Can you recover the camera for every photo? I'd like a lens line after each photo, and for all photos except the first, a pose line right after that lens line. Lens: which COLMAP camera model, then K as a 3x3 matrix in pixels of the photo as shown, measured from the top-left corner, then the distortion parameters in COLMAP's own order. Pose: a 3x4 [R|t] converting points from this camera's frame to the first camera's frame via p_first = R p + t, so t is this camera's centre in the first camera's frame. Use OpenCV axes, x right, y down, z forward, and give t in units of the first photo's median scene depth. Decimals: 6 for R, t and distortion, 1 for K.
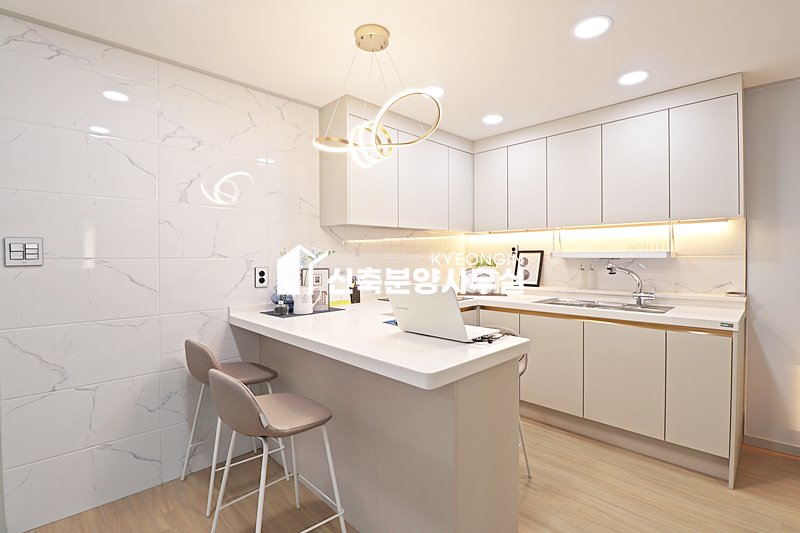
lens RADIAL K [[369.1, 0, 401.1], [0, 369.1, 262.5], [0, 0, 1]] dist [-0.006166, -0.010366]
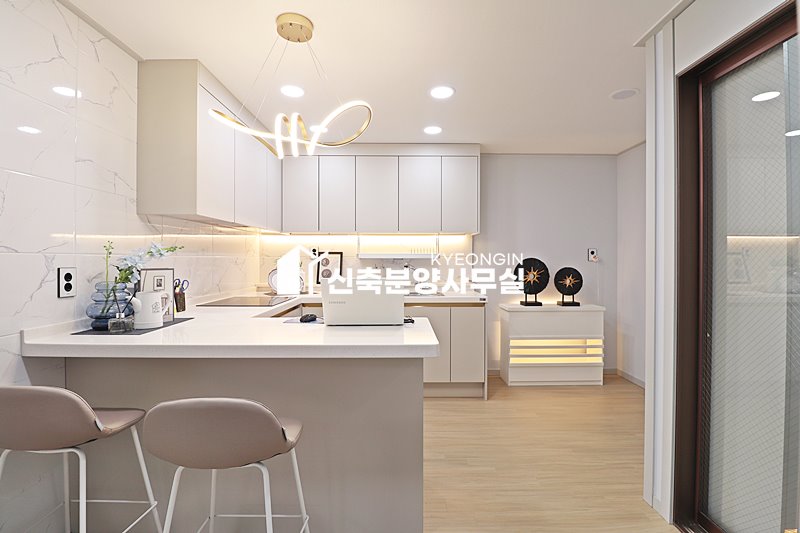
lens RADIAL K [[369.1, 0, 402.5], [0, 369.1, 265.6], [0, 0, 1]] dist [-0.006166, -0.010366]
pose [[0.695594, -0.006948, 0.718401, -0.396630], [0.010378, 0.999946, -0.000377, 0.014679], [-0.718360, 0.007718, 0.695629, 0.086849]]
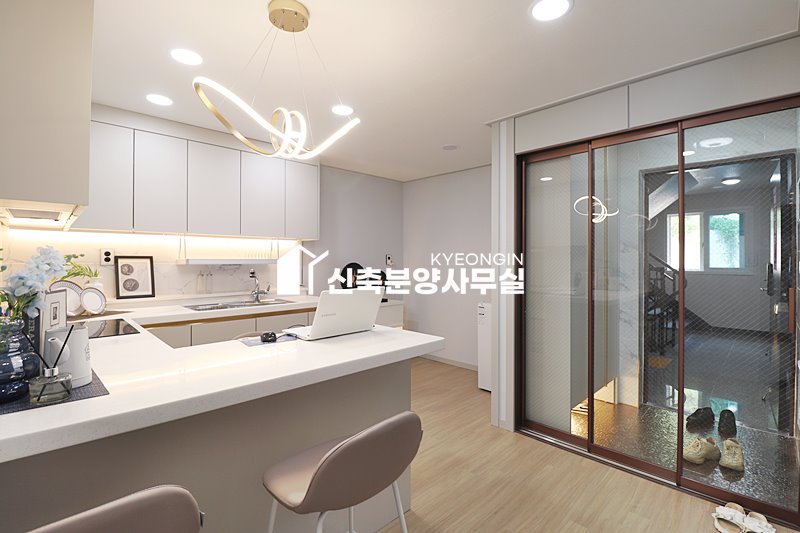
lens RADIAL K [[369.1, 0, 399.7], [0, 369.1, 262.9], [0, 0, 1]] dist [-0.006166, -0.010366]
pose [[-0.003877, -0.002548, 0.999989, -0.651882], [0.018954, 0.999817, 0.002621, -0.010011], [-0.999813, 0.018964, -0.003828, 0.517304]]
